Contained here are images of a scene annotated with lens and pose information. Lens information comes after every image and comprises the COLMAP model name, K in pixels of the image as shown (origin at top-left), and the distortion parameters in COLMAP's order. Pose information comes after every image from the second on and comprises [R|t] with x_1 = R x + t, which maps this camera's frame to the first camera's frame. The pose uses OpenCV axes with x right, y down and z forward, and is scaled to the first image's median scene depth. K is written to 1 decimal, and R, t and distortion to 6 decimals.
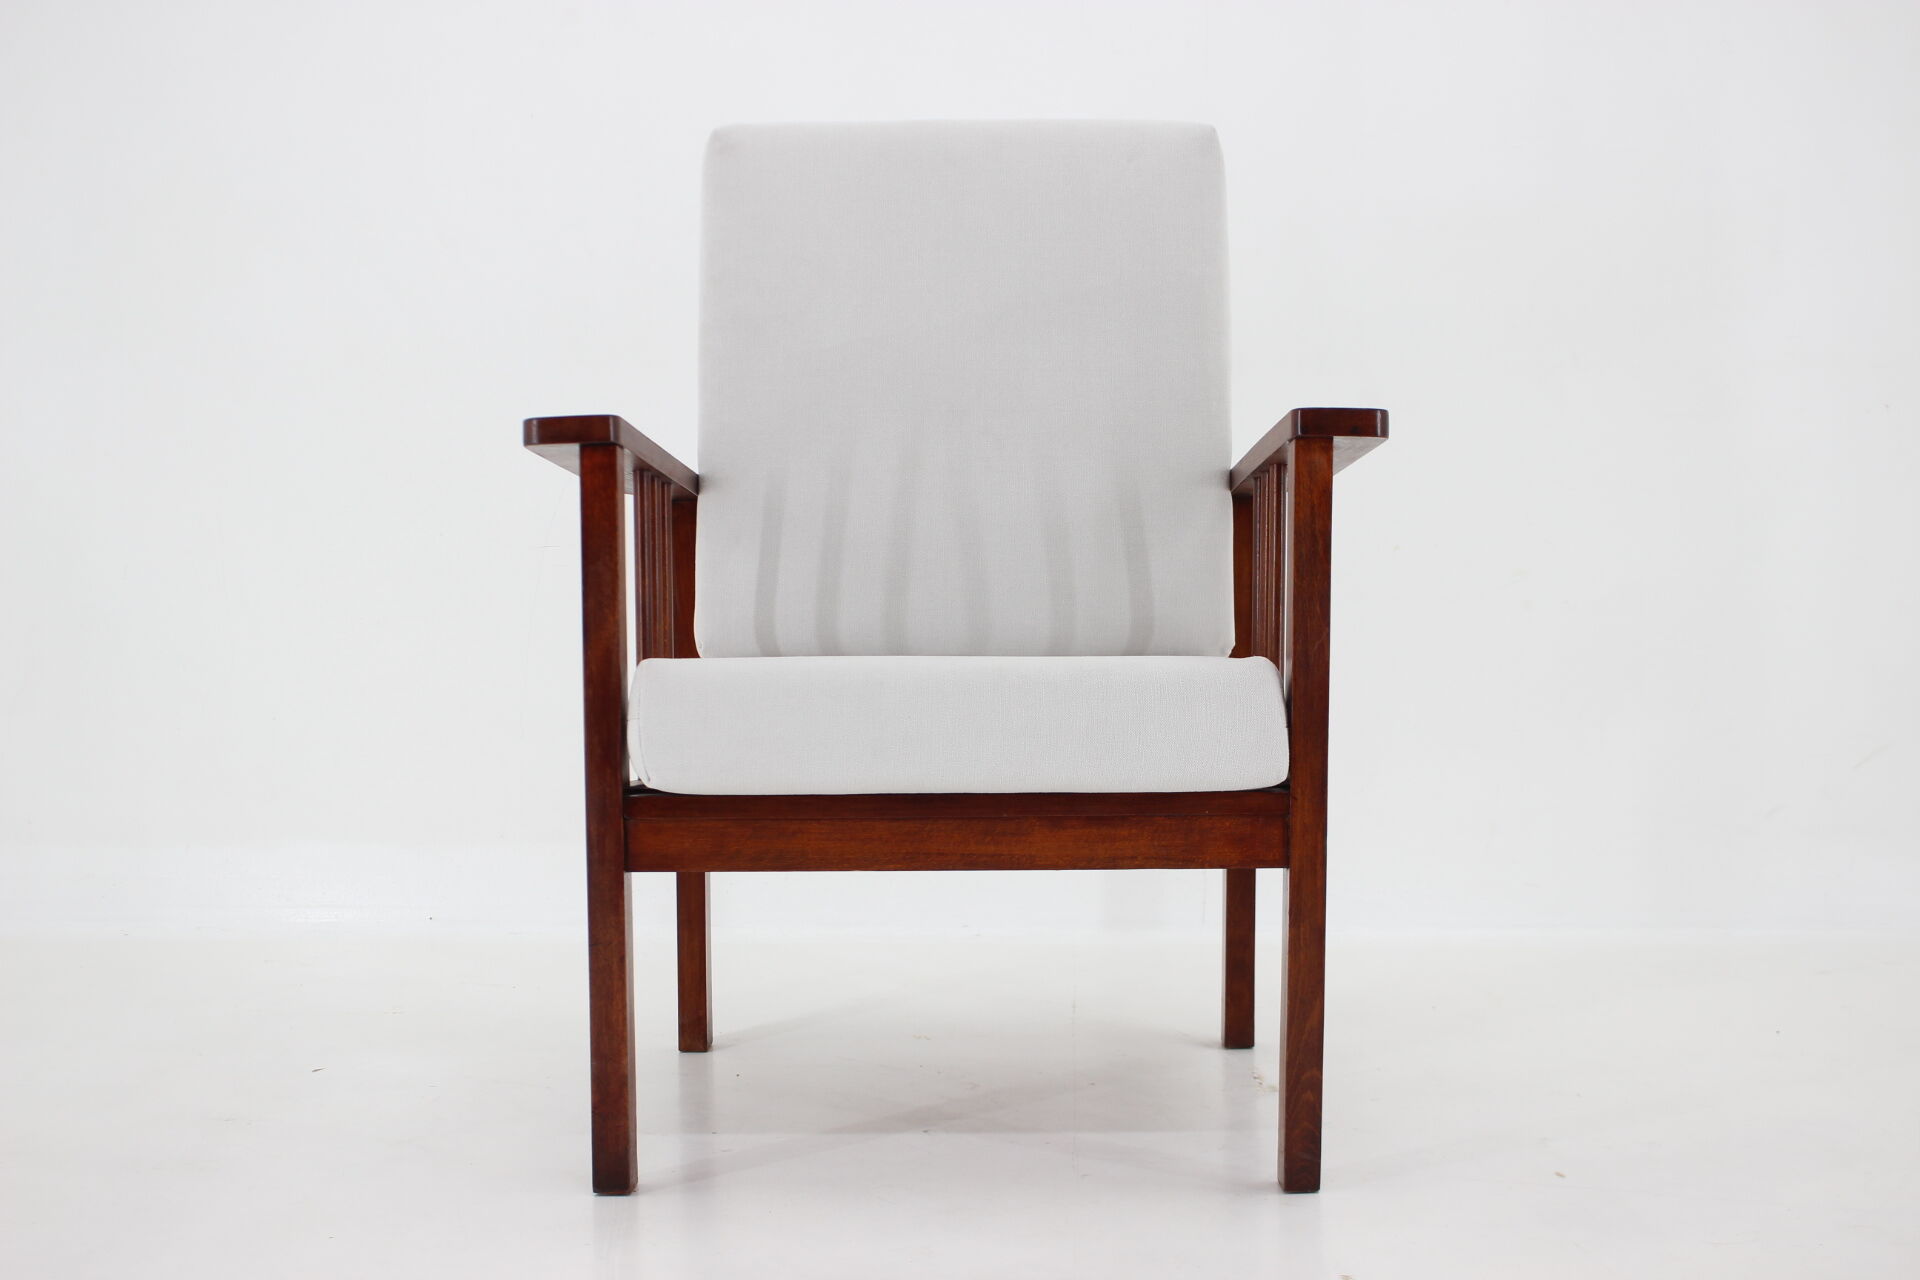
lens RADIAL K [[2566.6, 0, 965.0], [0, 2566.6, 640.5], [0, 0, 1]] dist [-0.077893, 0.000000]
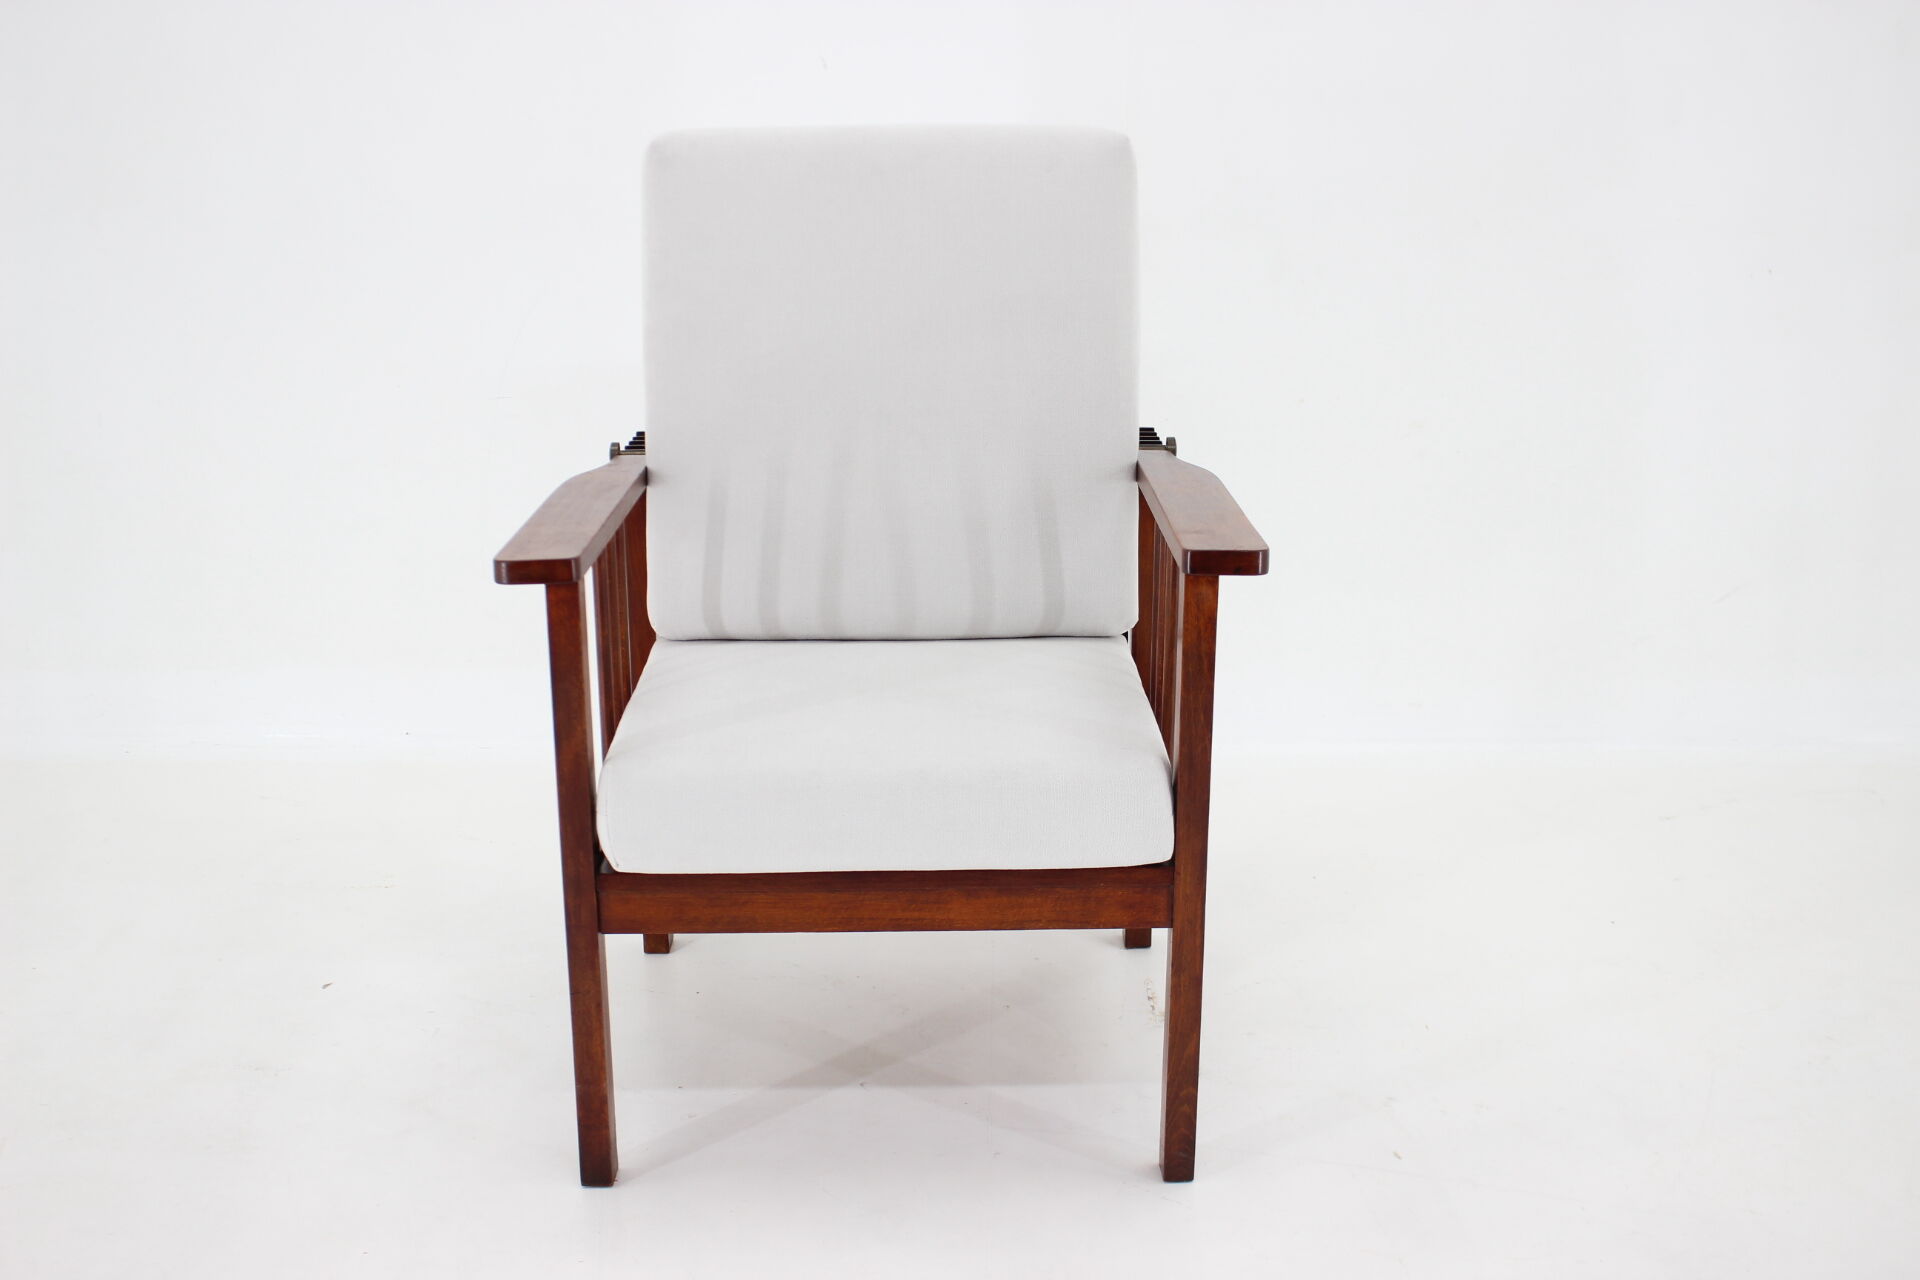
lens RADIAL K [[2594.9, 0, 955.8], [0, 2594.9, 639.6], [0, 0, 1]] dist [-0.103924, 0.000000]
pose [[0.999825, -0.005434, 0.017910, 0.008132], [0.000903, 0.969821, 0.243816, -0.323485], [-0.018695, -0.243757, 0.969656, -0.102758]]
